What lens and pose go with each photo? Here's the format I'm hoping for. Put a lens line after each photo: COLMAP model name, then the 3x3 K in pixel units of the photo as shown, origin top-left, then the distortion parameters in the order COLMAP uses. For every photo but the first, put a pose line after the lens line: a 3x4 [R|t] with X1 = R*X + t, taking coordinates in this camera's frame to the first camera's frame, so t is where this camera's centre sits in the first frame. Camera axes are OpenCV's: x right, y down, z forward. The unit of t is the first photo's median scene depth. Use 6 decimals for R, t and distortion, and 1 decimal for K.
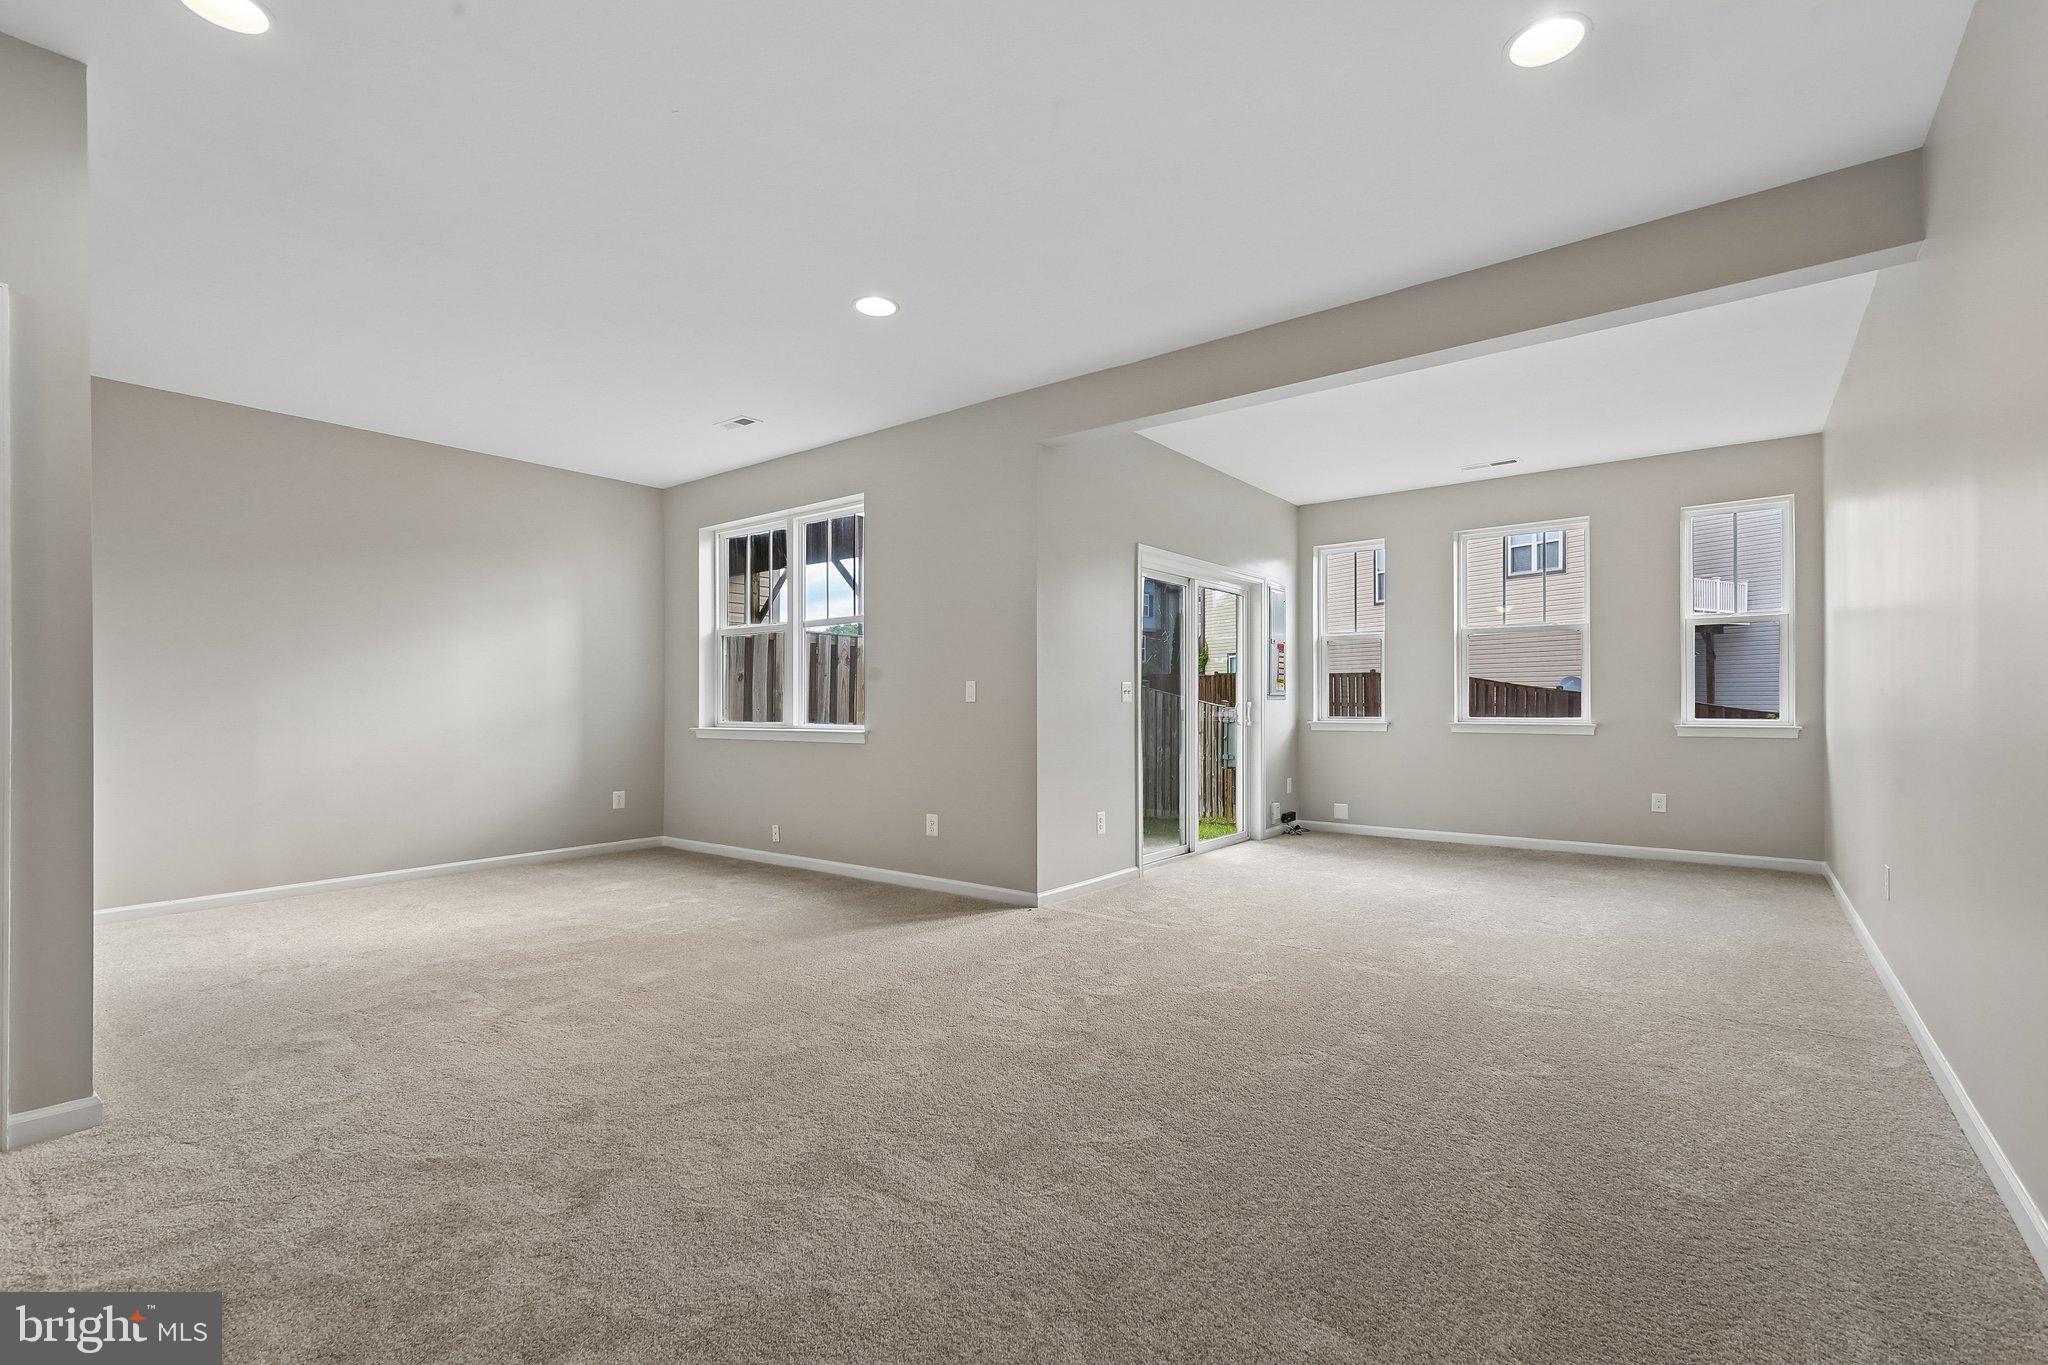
lens RADIAL K [[894.6, 0, 1024.3], [0, 894.6, 691.7], [0, 0, 1]] dist [0.003018, -0.000215]
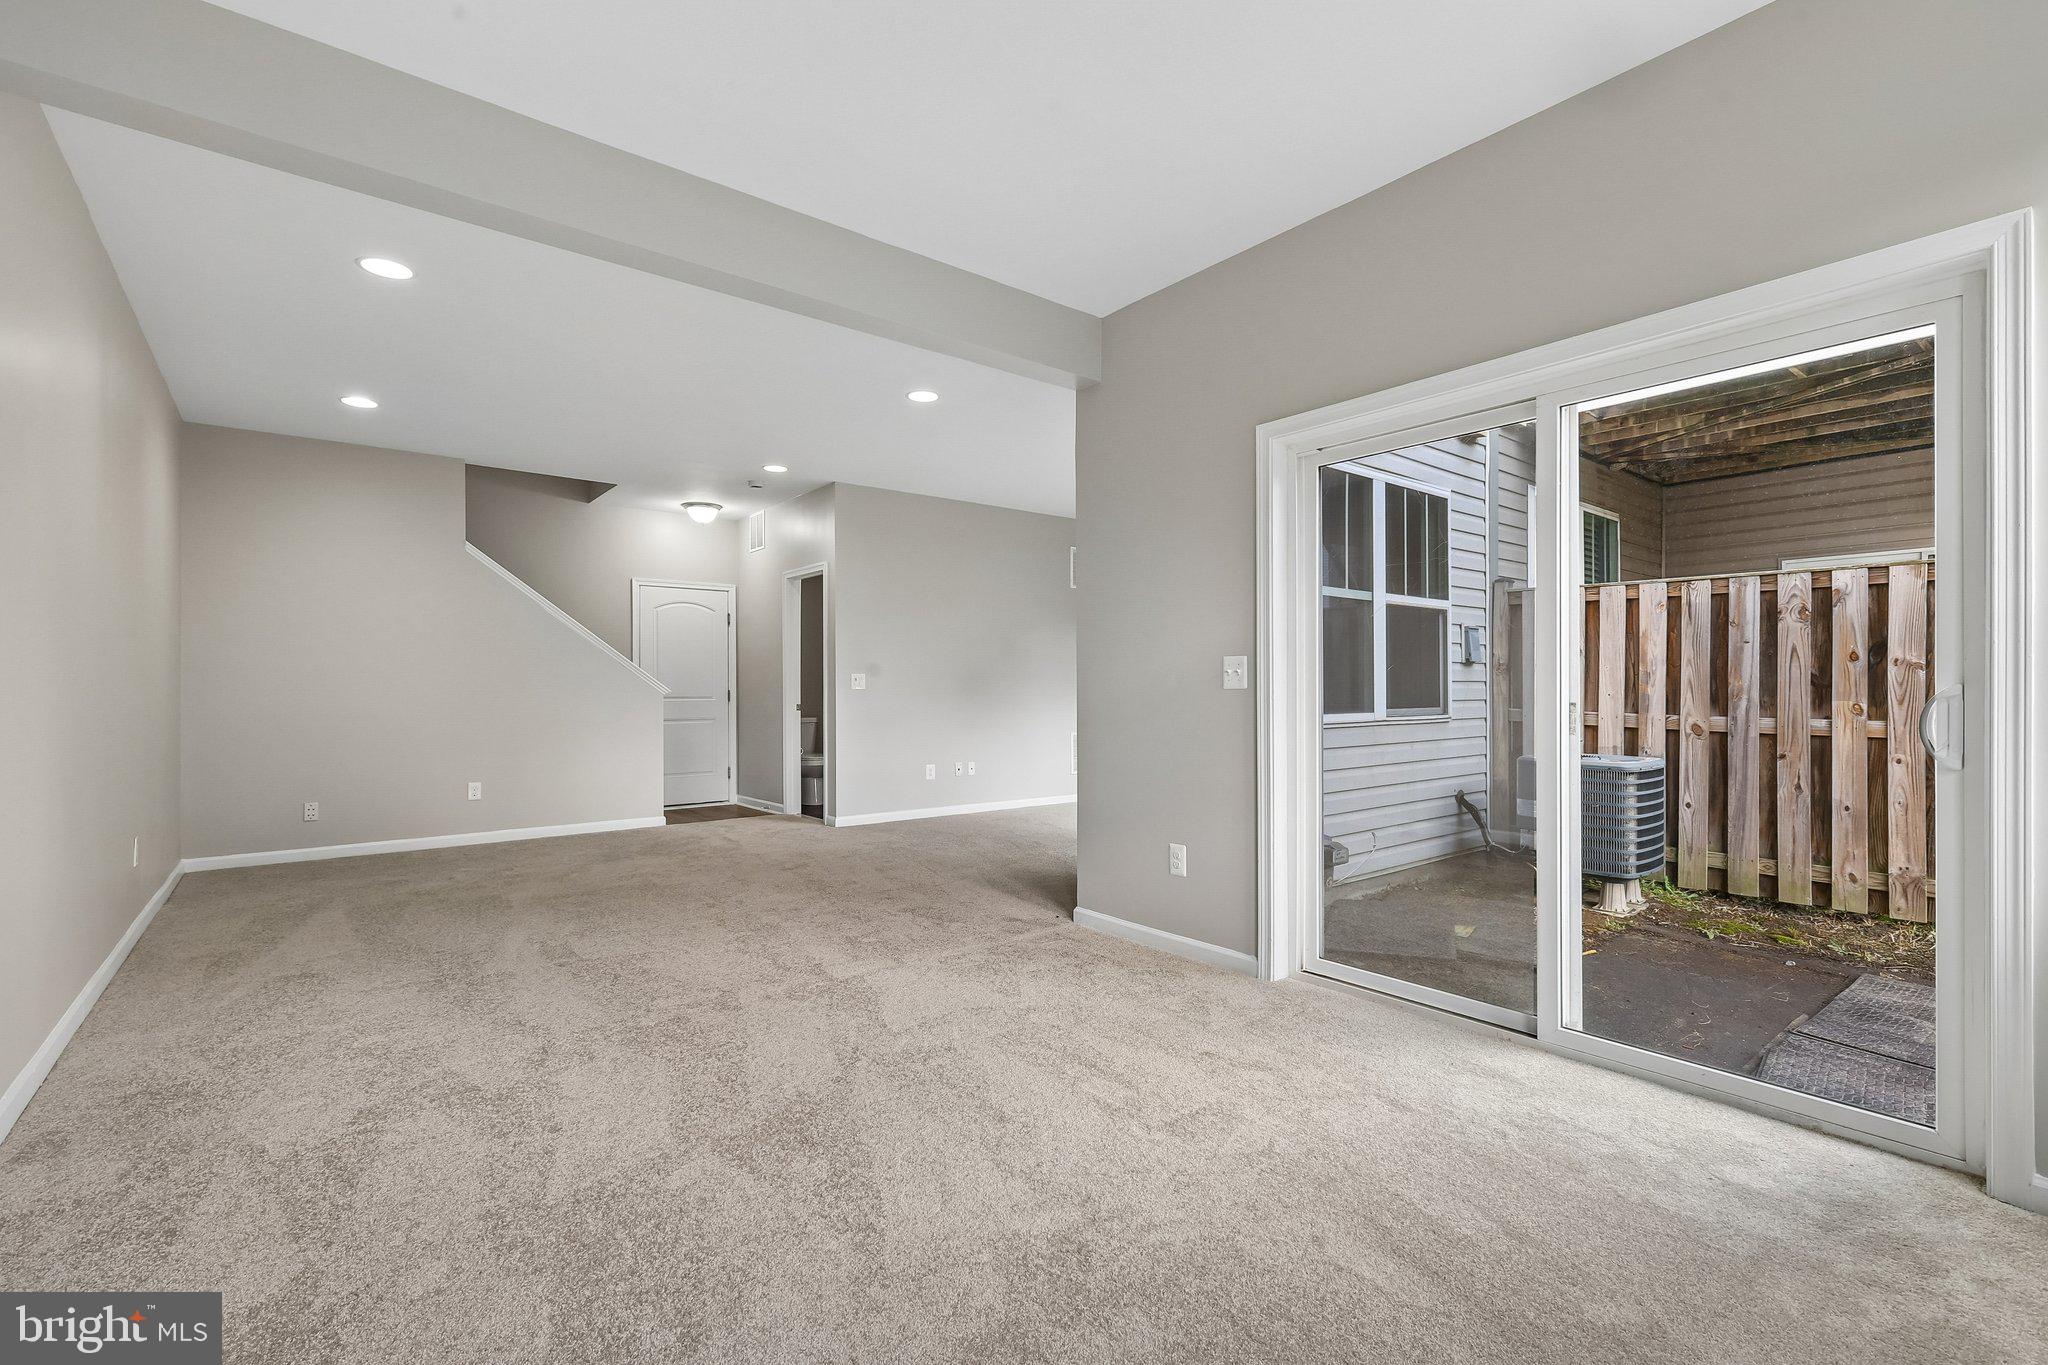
lens RADIAL K [[894.6, 0, 1024.1], [0, 894.6, 687.3], [0, 0, 1]] dist [0.003018, -0.000215]
pose [[-0.229987, 0.001973, -0.973192, 0.751882], [0.013930, 0.999902, -0.001265, 0.009564], [0.973094, -0.013848, -0.229992, 0.981039]]
